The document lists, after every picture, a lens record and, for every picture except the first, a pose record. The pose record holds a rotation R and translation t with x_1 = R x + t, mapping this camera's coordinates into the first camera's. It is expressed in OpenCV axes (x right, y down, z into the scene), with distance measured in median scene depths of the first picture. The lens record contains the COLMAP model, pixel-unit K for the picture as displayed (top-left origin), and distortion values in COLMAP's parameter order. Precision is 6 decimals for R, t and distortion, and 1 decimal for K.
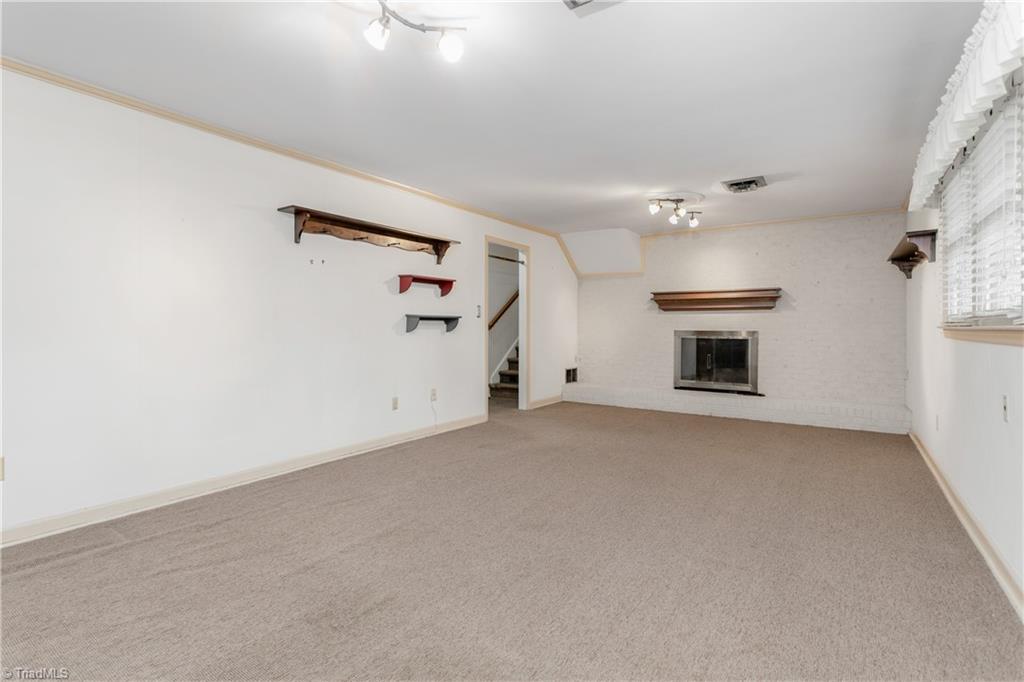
lens RADIAL K [[485.4, 0, 509.7], [0, 485.4, 330.6], [0, 0, 1]] dist [-0.002332, 0.000455]
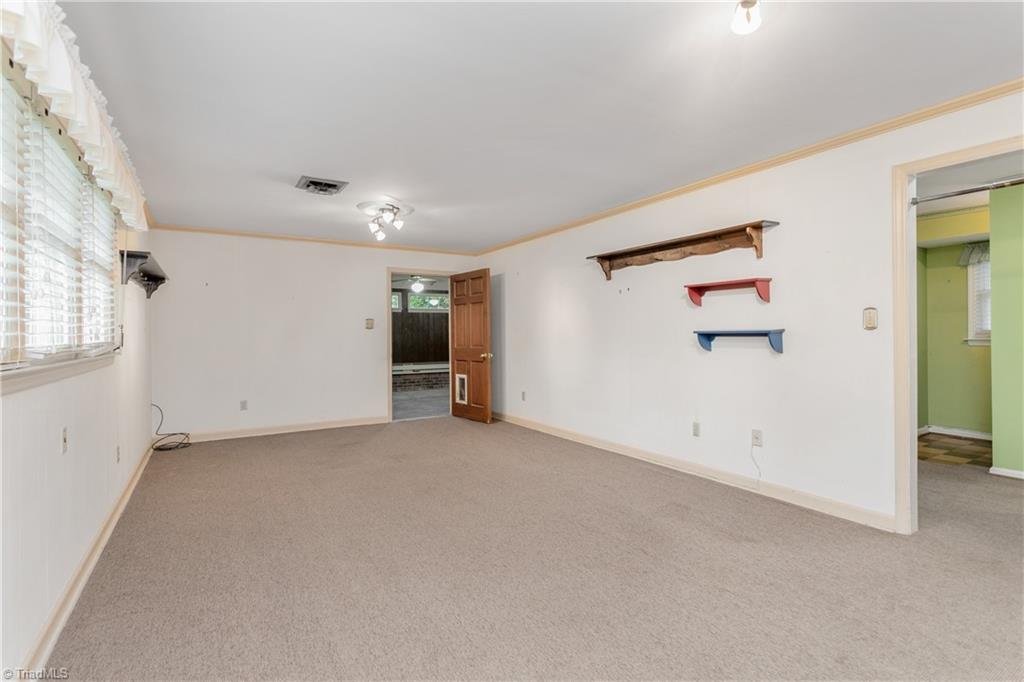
lens RADIAL K [[485.4, 0, 509.8], [0, 485.4, 342.2], [0, 0, 1]] dist [-0.002332, 0.000455]
pose [[-0.401876, 0.016130, -0.915552, 0.705511], [-0.000555, 0.999840, 0.017858, -0.026514], [0.915694, 0.007685, -0.401802, 1.016937]]
